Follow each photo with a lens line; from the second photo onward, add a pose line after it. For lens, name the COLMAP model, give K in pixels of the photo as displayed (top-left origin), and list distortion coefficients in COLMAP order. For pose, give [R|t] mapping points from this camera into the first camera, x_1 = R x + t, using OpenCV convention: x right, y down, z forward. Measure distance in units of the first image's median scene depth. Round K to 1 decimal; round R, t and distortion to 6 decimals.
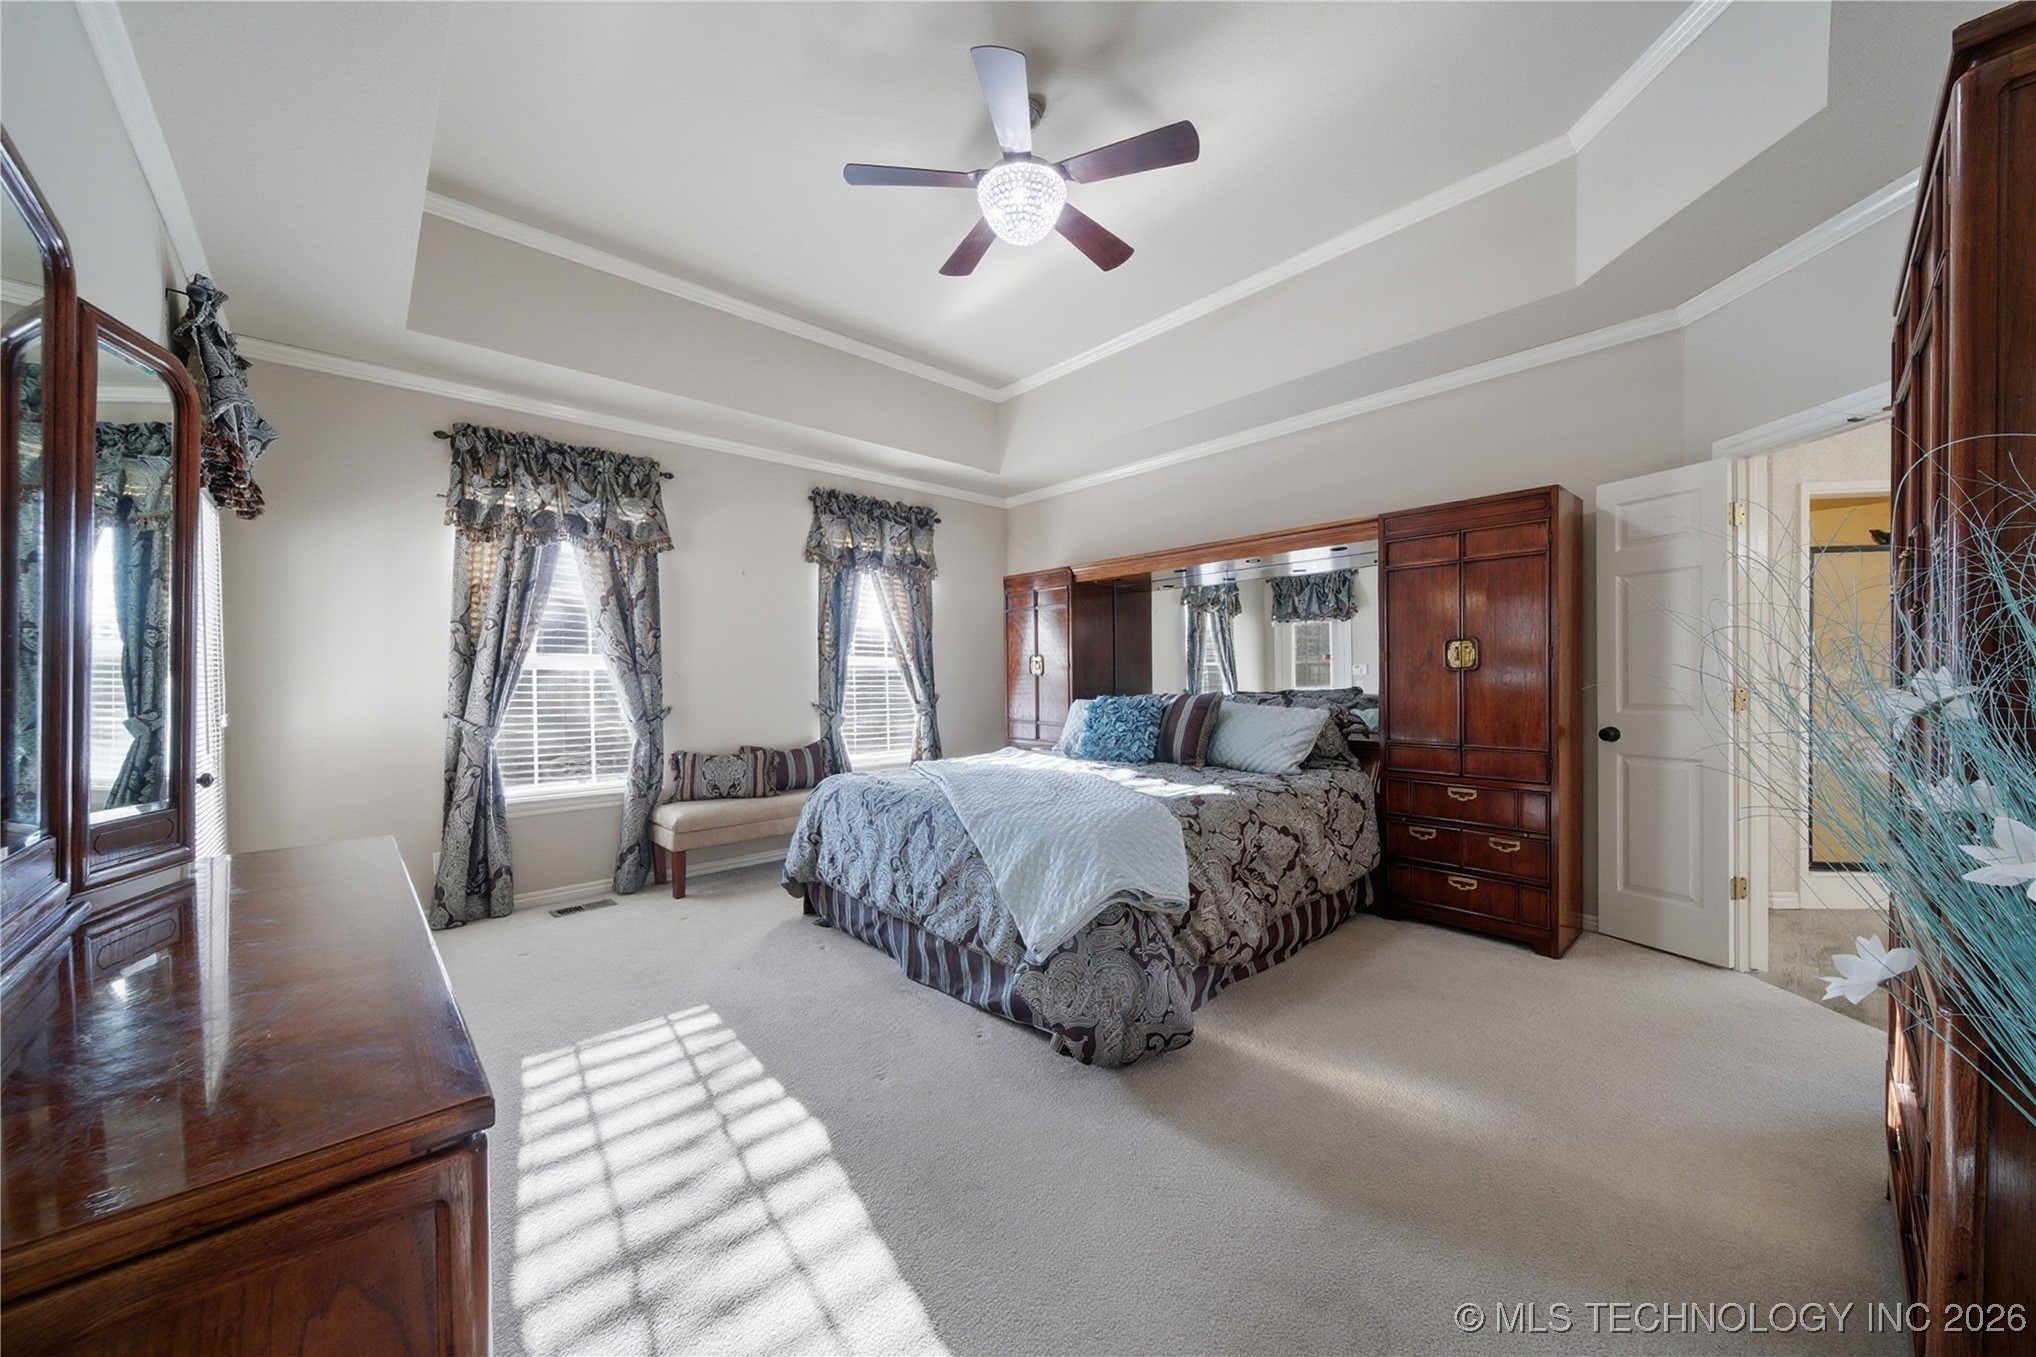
lens RADIAL K [[719.2, 0, 1014.5], [0, 719.2, 680.3], [0, 0, 1]] dist [-0.001732, -0.000552]
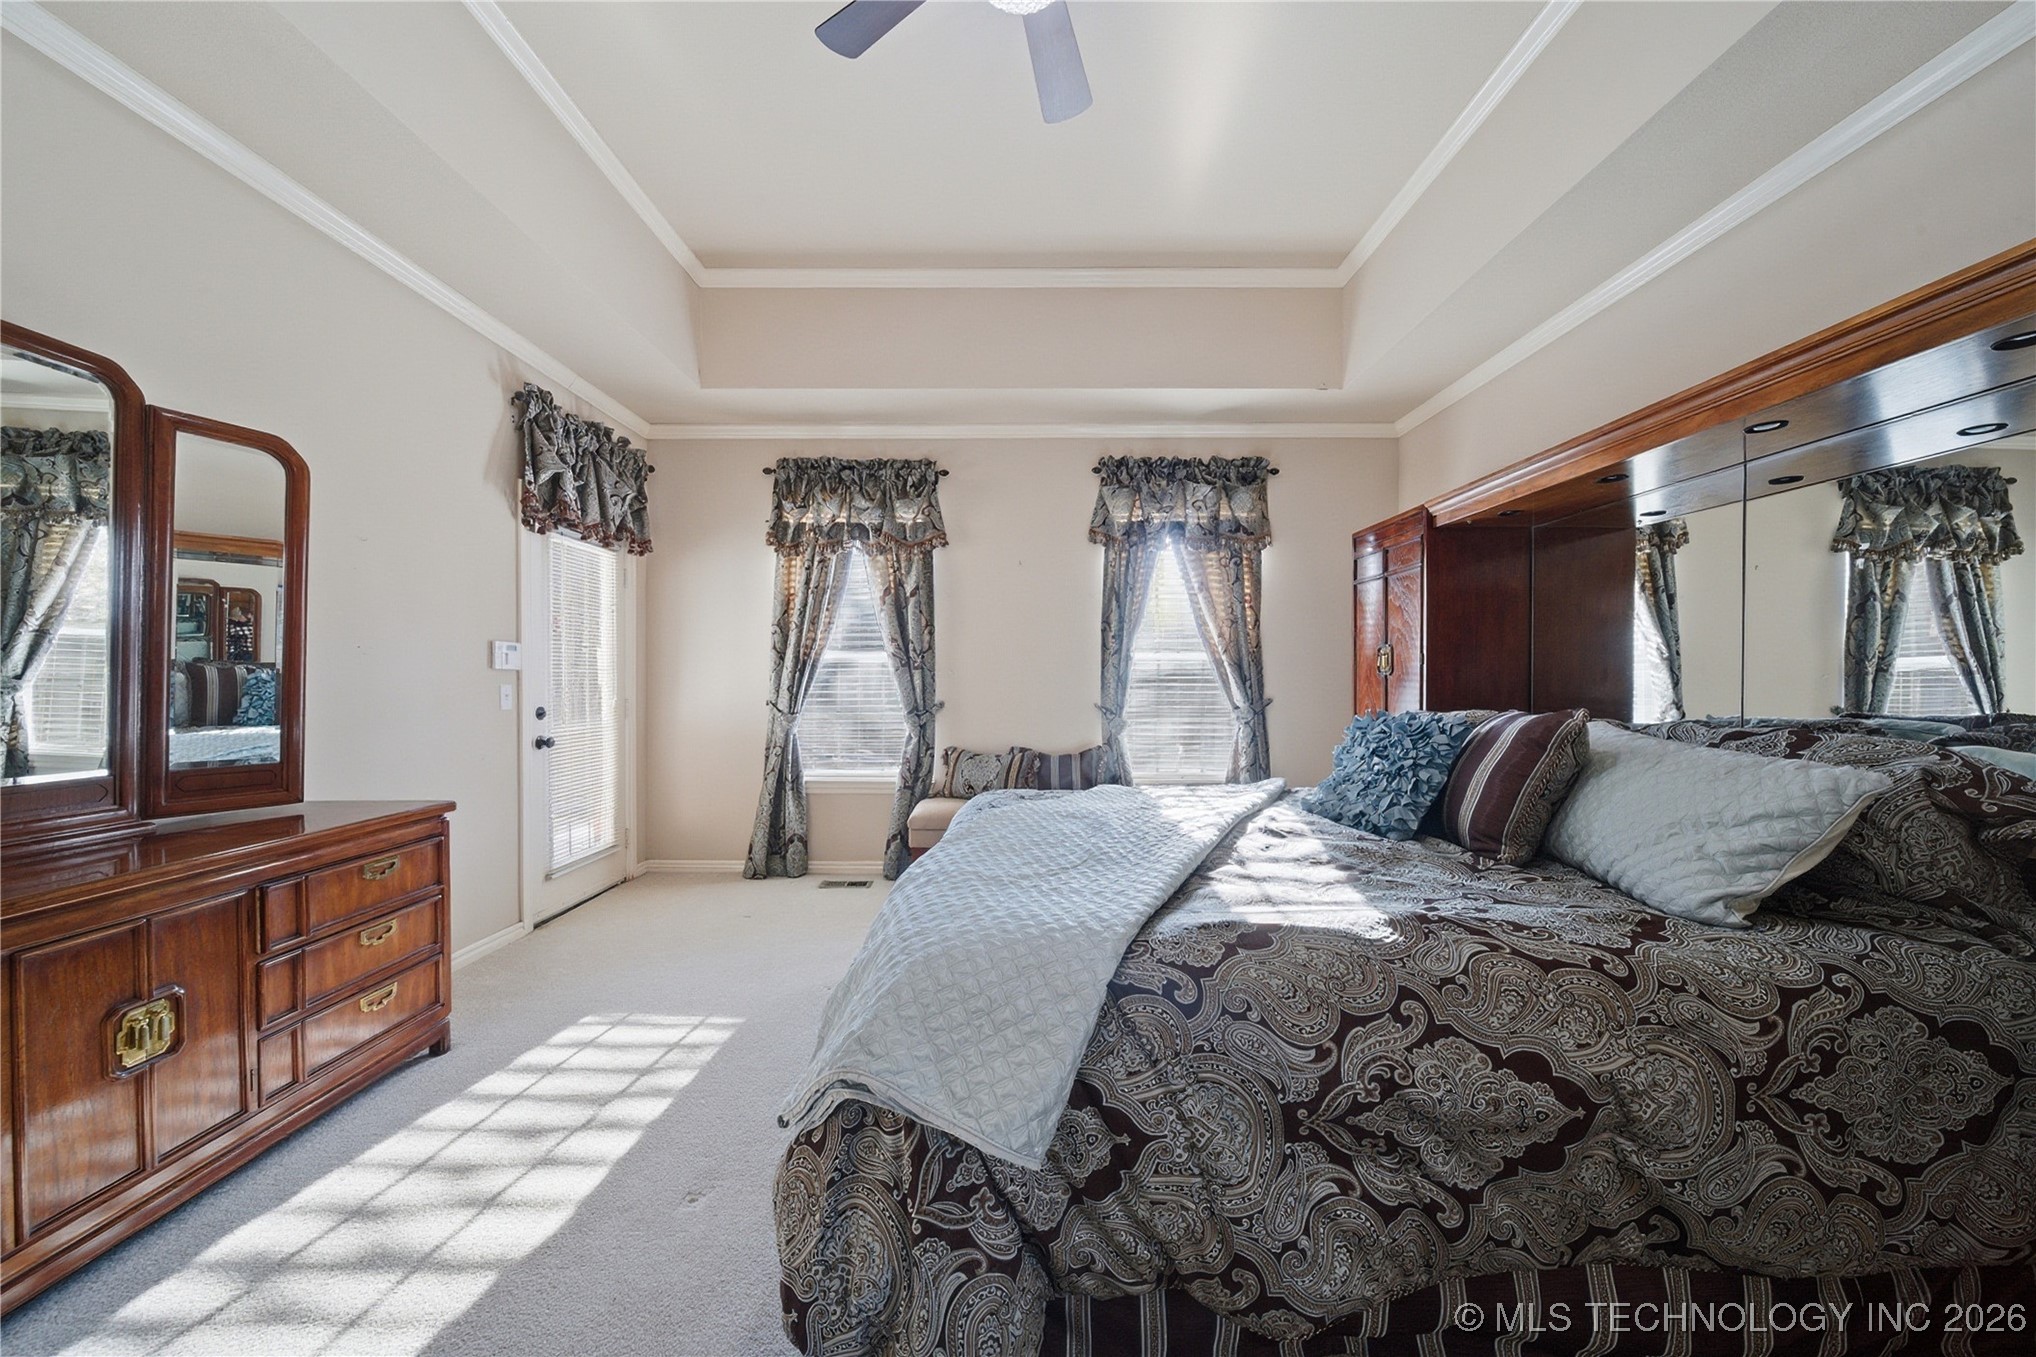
lens RADIAL K [[716.5, 0, 1022.2], [0, 716.5, 685.1], [0, 0, 1]] dist [-0.005395, -0.000280]
pose [[0.732313, 0.018794, -0.680708, 0.297364], [-0.012886, 0.999823, 0.013742, -0.002684], [0.680846, -0.001292, 0.732426, 0.352899]]
